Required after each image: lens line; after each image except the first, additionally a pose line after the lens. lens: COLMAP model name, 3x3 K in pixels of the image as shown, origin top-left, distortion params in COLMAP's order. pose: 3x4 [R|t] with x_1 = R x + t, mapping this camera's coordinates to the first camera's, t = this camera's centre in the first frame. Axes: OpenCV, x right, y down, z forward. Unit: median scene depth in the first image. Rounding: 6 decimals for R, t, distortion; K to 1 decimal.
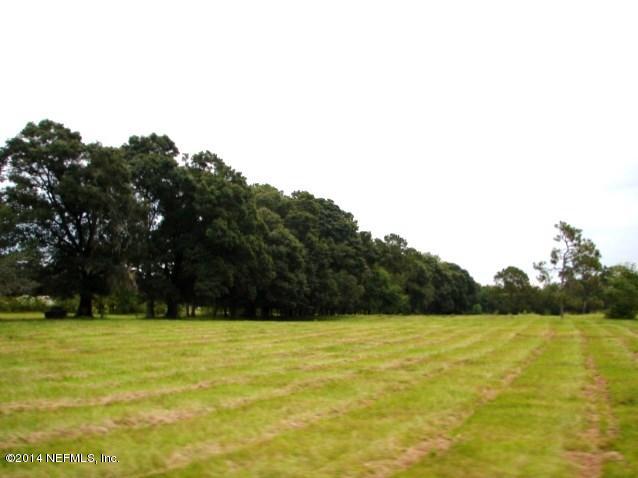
lens RADIAL K [[682.7, 0, 319.0], [0, 682.7, 239.0], [0, 0, 1]] dist [-0.205359, 0.230172]
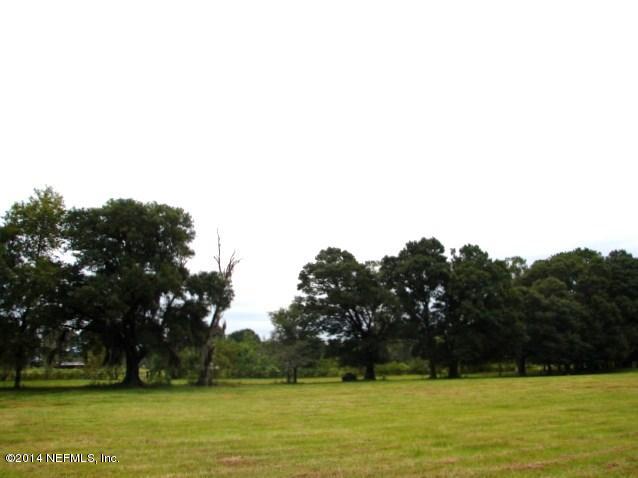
lens RADIAL K [[682.7, 0, 319.0], [0, 682.7, 239.0], [0, 0, 1]] dist [-0.205359, 0.230172]
pose [[0.799018, -0.133999, -0.586186, 0.369608], [0.085444, 0.990263, -0.109903, -0.025095], [0.595205, 0.037728, 0.802688, -0.195924]]
